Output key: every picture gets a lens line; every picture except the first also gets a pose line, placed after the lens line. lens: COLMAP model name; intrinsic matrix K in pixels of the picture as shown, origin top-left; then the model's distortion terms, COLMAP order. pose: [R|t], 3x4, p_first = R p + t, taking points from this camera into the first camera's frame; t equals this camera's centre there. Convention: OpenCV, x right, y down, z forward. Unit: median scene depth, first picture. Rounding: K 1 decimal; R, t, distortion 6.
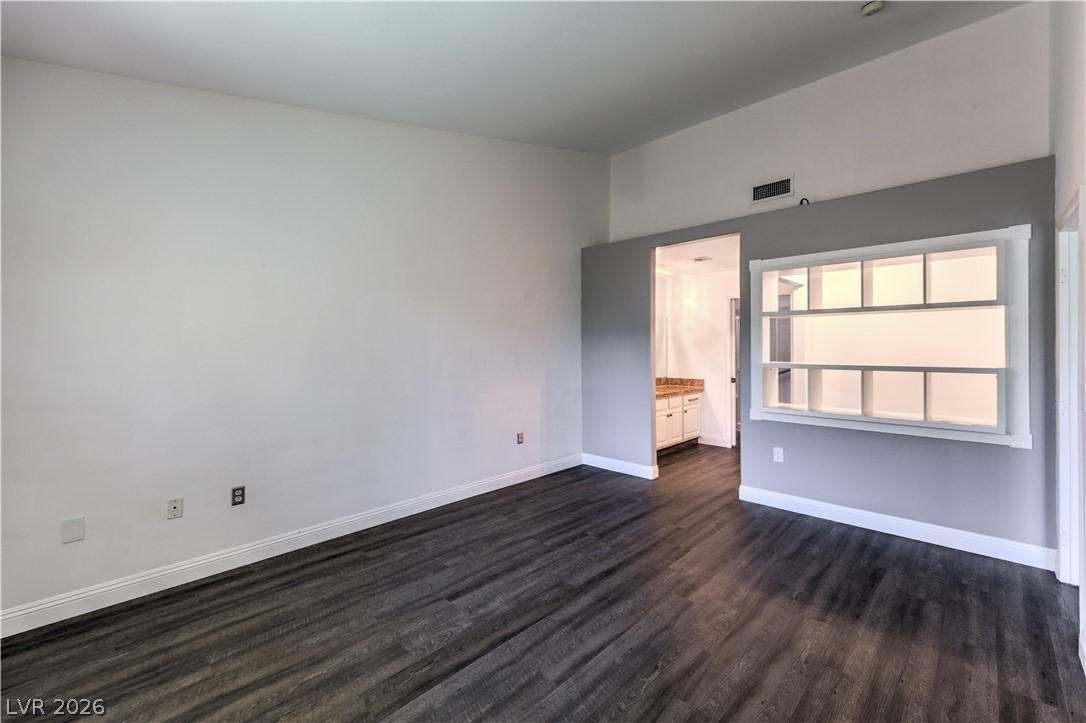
lens RADIAL K [[446.8, 0, 543.1], [0, 446.8, 354.1], [0, 0, 1]] dist [0.010714, 0.000161]
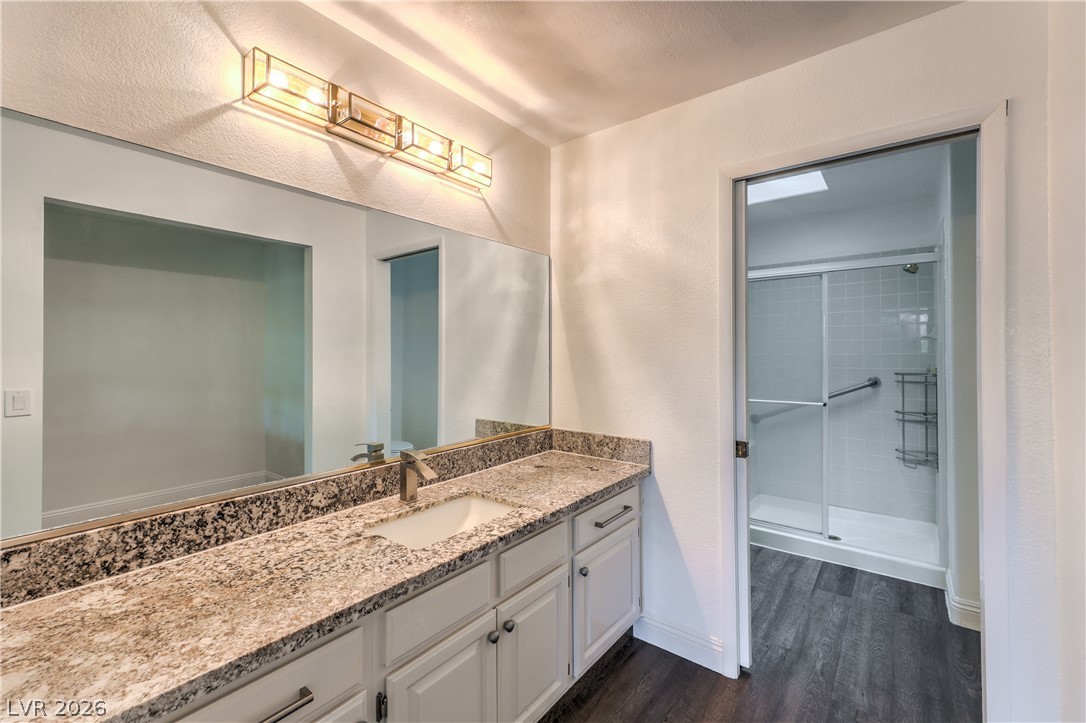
lens RADIAL K [[446.8, 0, 560.6], [0, 446.8, 353.0], [0, 0, 1]] dist [0.010714, 0.000161]
pose [[0.991293, 0.004722, 0.131593, 0.545248], [-0.002343, 0.999831, -0.018221, -0.001447], [-0.131657, 0.017754, 0.991136, 1.482884]]
